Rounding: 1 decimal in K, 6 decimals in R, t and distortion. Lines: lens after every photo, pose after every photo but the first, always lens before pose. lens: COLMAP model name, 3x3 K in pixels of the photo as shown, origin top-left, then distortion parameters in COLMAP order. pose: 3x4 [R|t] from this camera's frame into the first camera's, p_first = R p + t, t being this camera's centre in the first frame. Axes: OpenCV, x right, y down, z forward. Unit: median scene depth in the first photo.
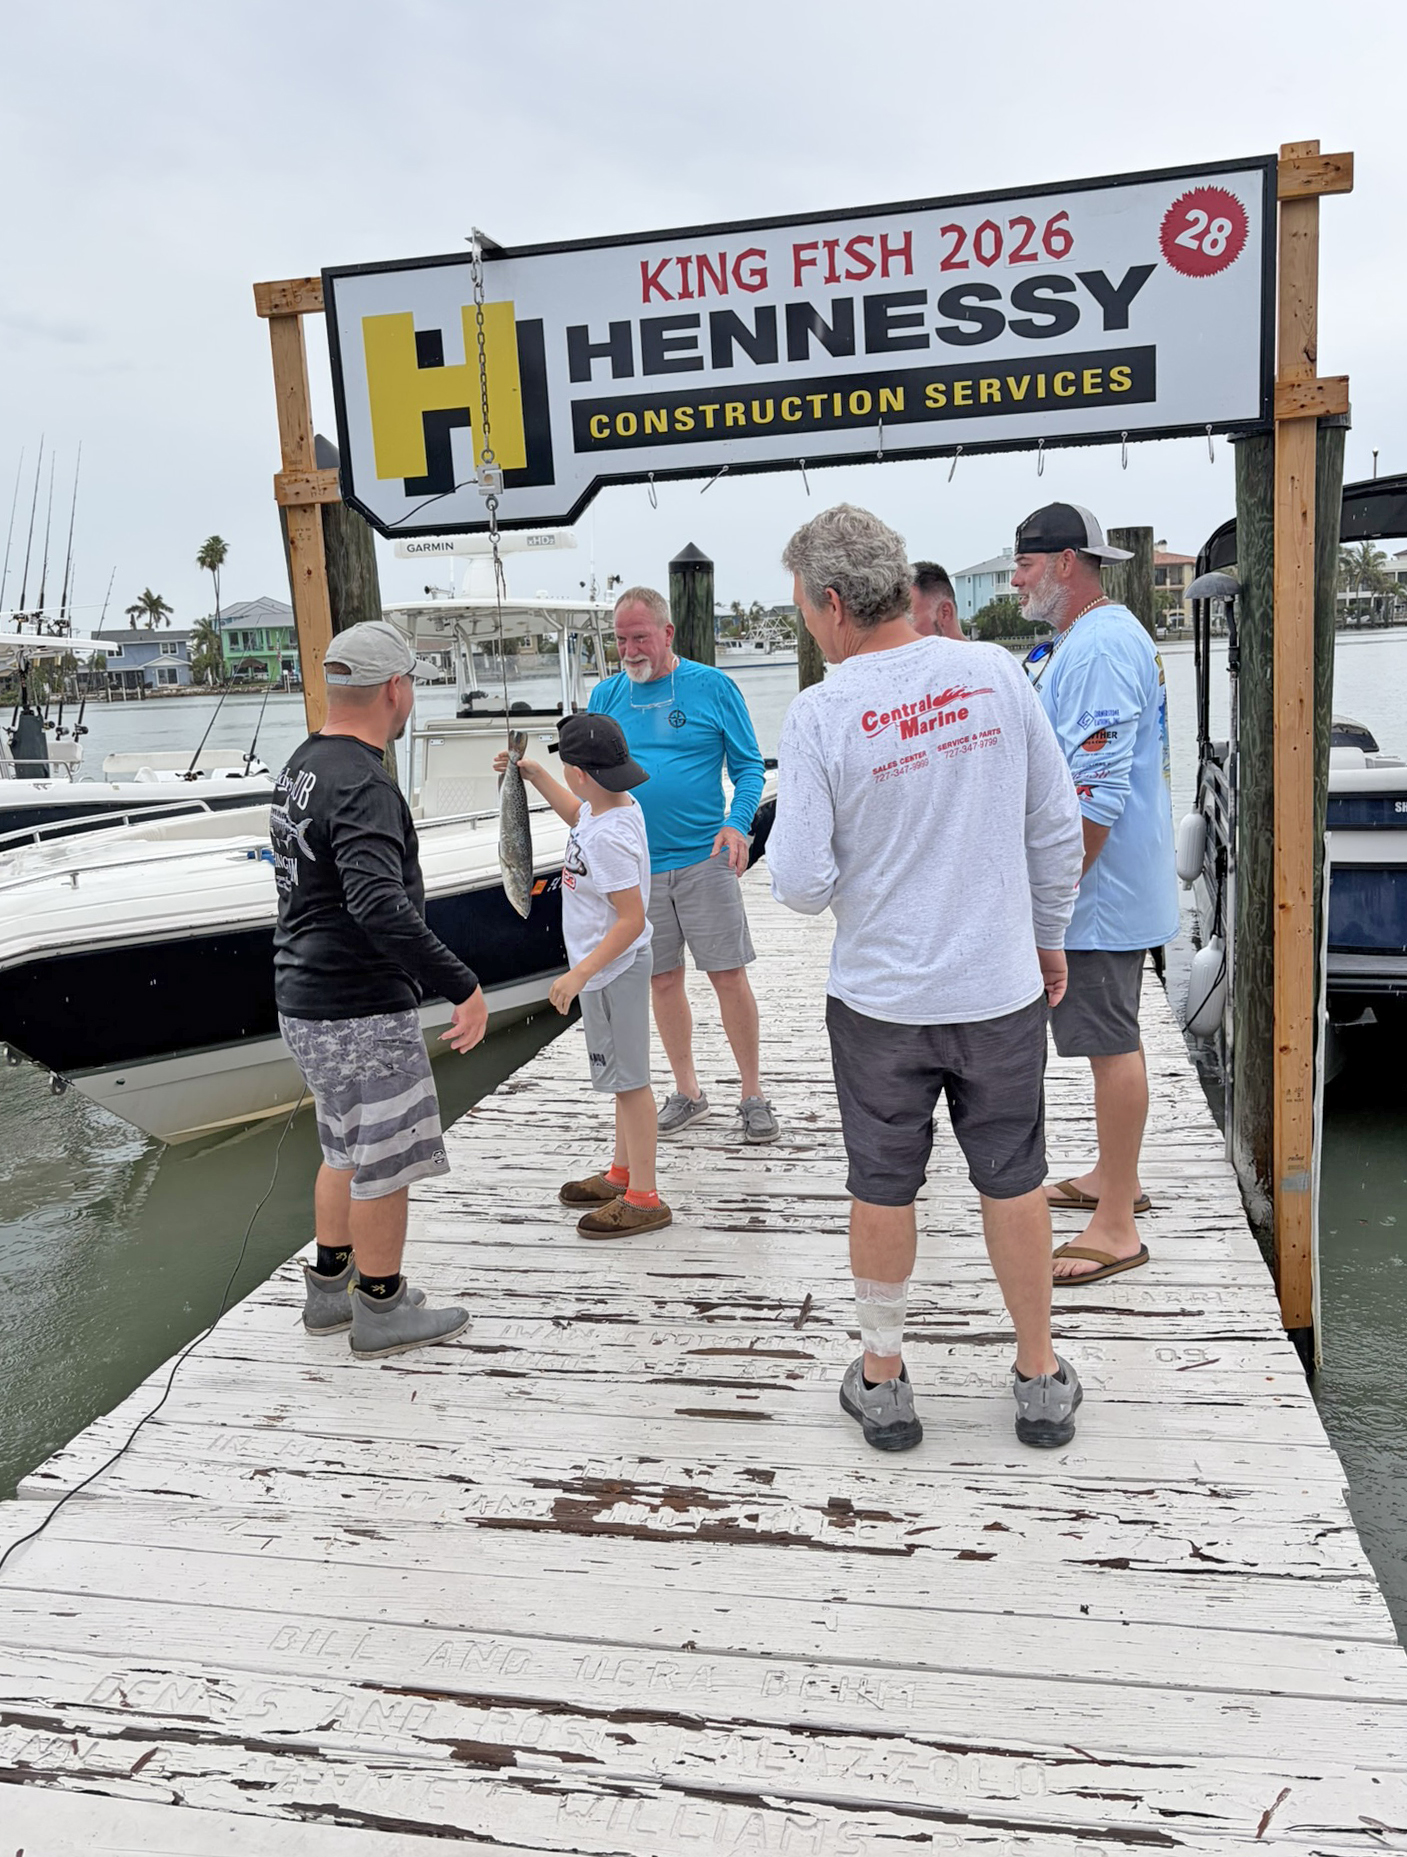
lens RADIAL K [[1555.1, 0, 670.1], [0, 1555.1, 906.4], [0, 0, 1]] dist [0.006558, 0.017366]
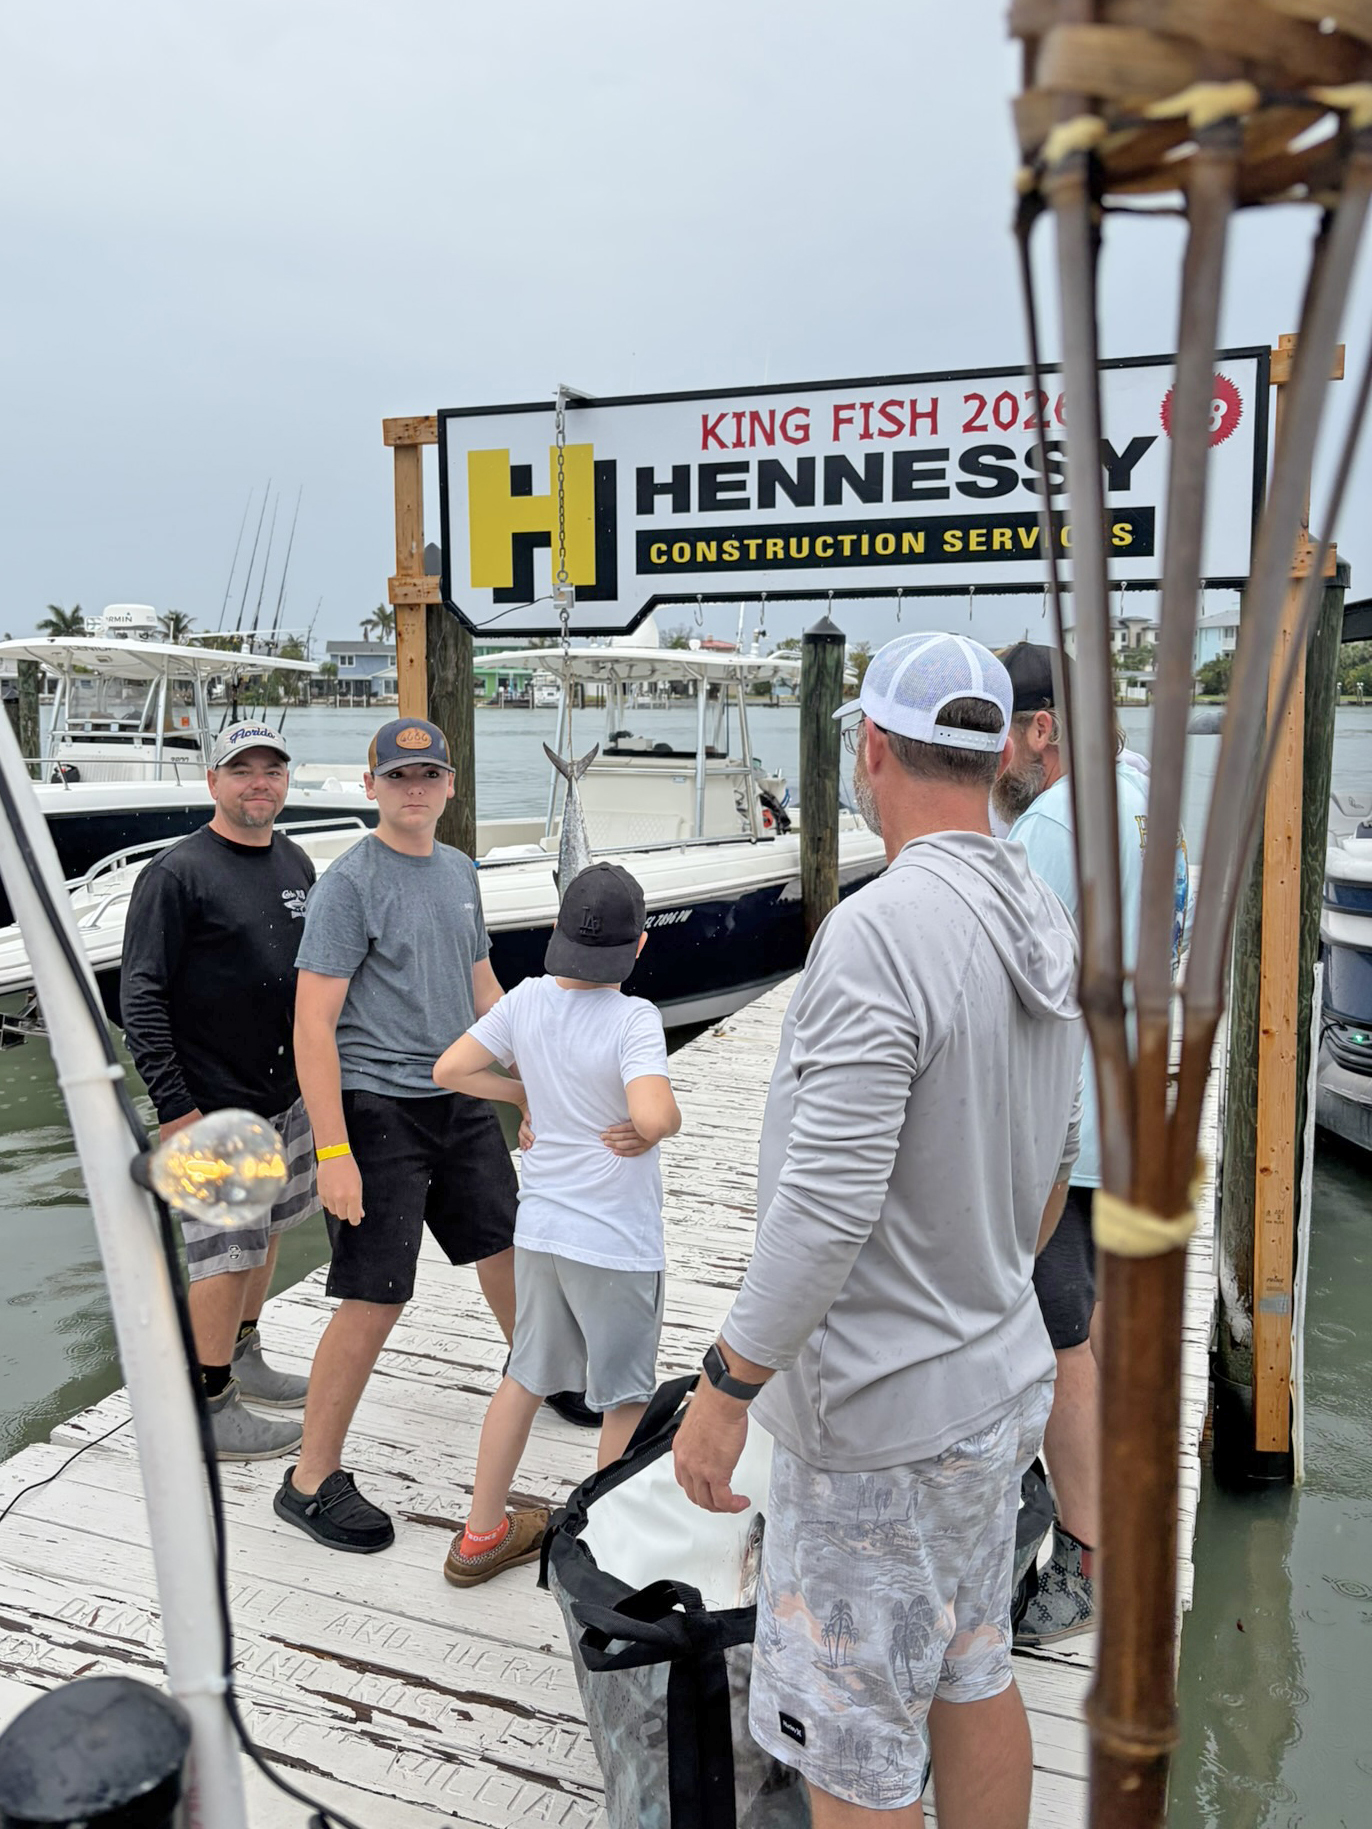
lens RADIAL K [[1540.6, 0, 613.6], [0, 1540.6, 806.8], [0, 0, 1]] dist [0.058952, -0.075586]
pose [[0.984207, 0.068083, -0.163403, 0.126298], [-0.081040, 0.993962, -0.073976, -0.038407], [0.157380, 0.086050, 0.983782, -0.109136]]
